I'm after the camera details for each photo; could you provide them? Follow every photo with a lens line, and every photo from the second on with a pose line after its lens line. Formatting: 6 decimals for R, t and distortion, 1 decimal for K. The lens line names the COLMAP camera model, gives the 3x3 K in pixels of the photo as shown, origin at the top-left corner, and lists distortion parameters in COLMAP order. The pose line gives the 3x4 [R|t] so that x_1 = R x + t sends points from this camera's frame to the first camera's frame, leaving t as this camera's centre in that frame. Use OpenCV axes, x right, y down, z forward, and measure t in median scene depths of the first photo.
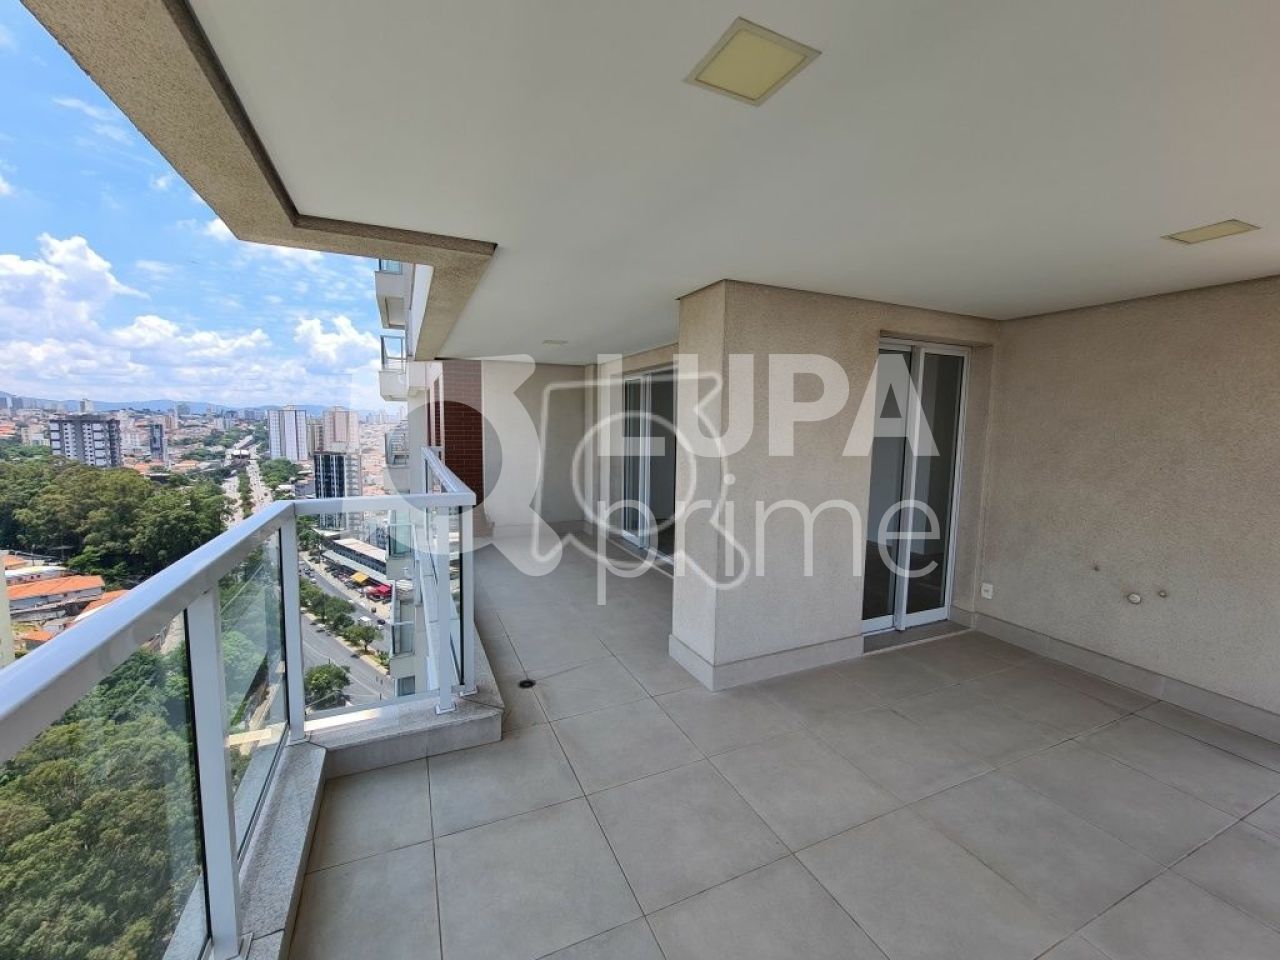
lens RADIAL K [[522.5, 0, 638.6], [0, 522.5, 477.8], [0, 0, 1]] dist [-0.000279, 0.000986]
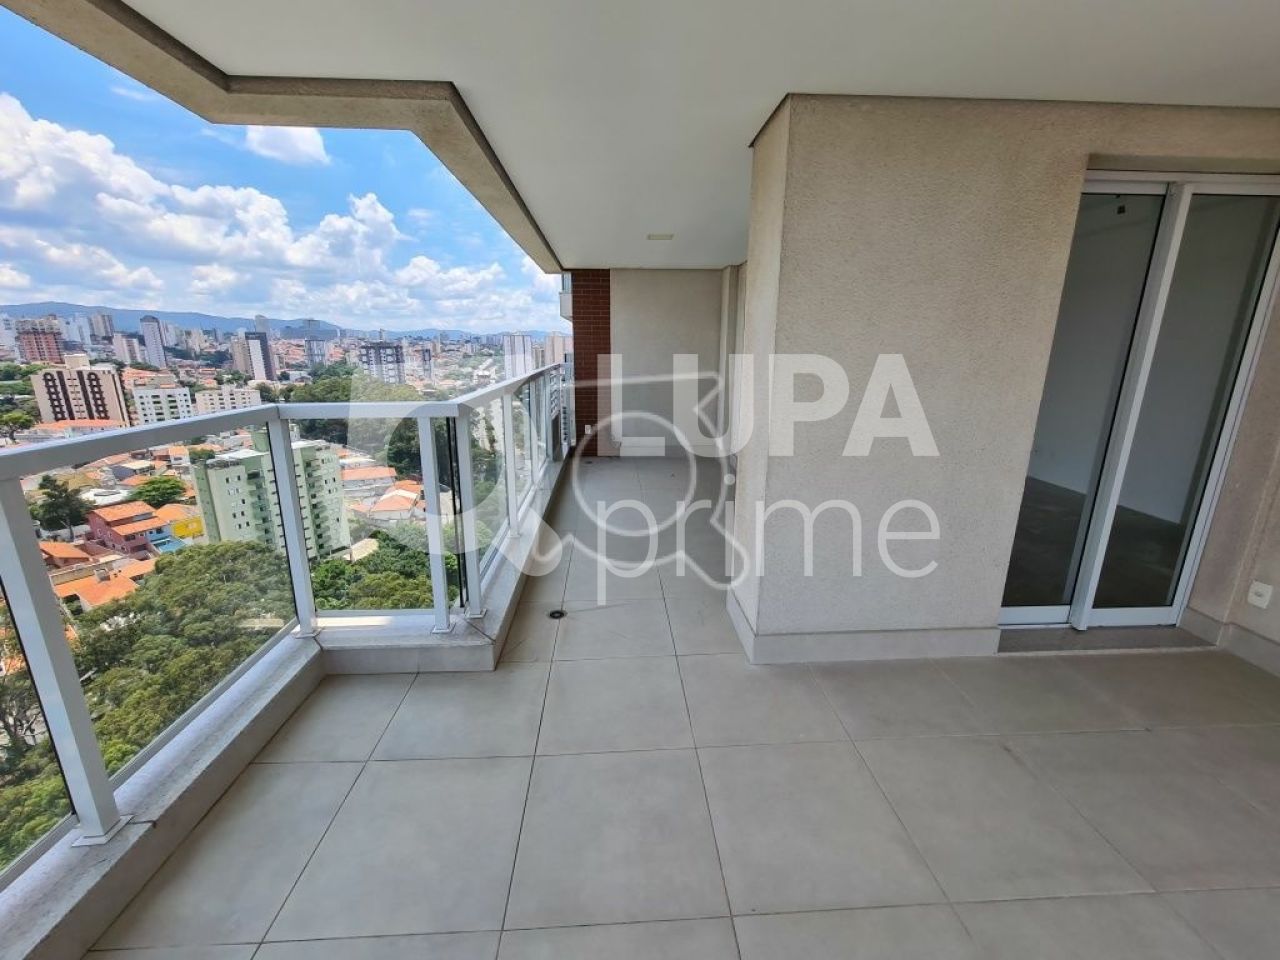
lens RADIAL K [[522.5, 0, 644.1], [0, 522.5, 475.7], [0, 0, 1]] dist [-0.000279, 0.000986]
pose [[0.932841, 0.078224, -0.351693, 0.183834], [-0.028778, 0.989204, 0.143689, 0.009137], [0.359136, -0.123918, 0.925022, 0.173768]]
